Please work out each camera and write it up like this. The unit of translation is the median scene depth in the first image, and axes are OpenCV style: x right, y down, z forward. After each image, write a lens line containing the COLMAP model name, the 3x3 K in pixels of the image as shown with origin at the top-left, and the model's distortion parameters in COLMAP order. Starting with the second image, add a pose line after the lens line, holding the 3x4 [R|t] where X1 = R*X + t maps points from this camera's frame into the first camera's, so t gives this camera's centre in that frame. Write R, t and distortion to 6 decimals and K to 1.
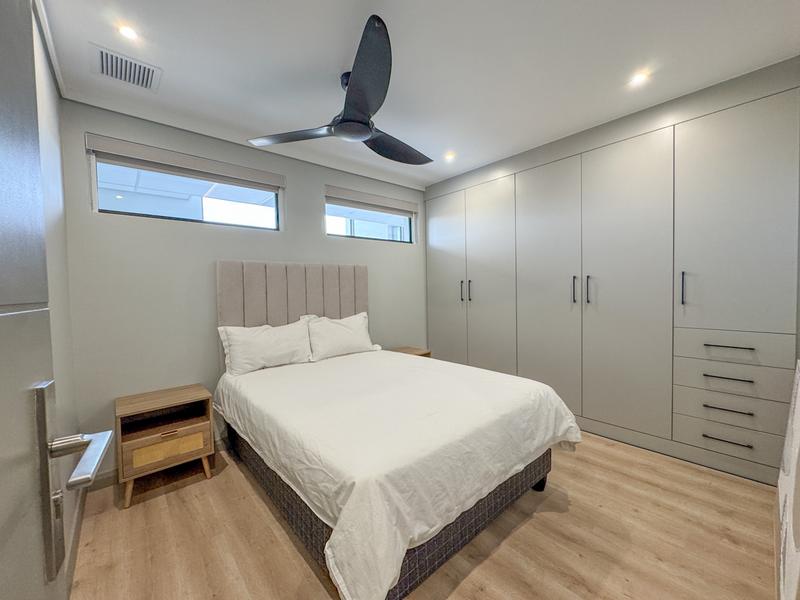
lens RADIAL K [[318.5, 0, 400.6], [0, 318.5, 299.2], [0, 0, 1]] dist [-0.000526, -0.000181]
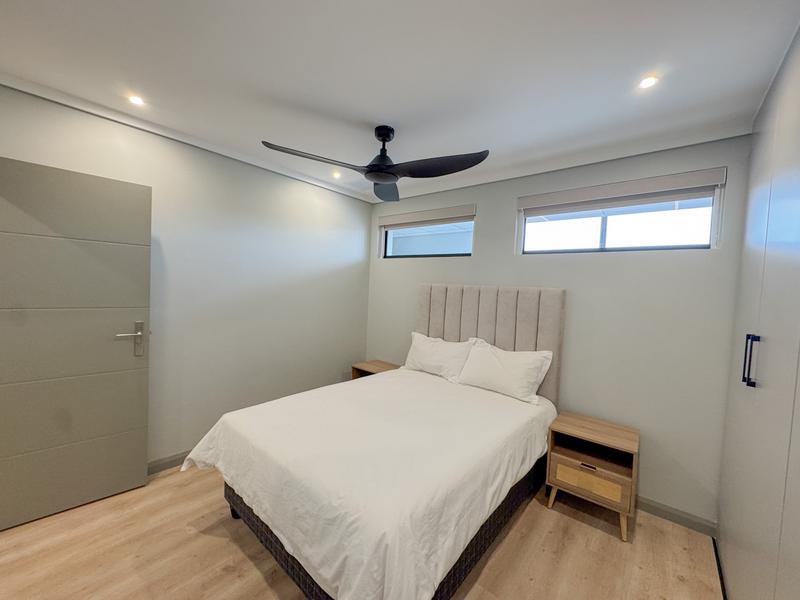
lens RADIAL K [[325.1, 0, 380.2], [0, 325.1, 300.1], [0, 0, 1]] dist [0.017383, -0.000095]
pose [[0.116700, 0.025242, -0.992846, 0.629534], [-0.136778, 0.990560, 0.009107, -0.032921], [0.983704, 0.134737, 0.119051, 0.552830]]
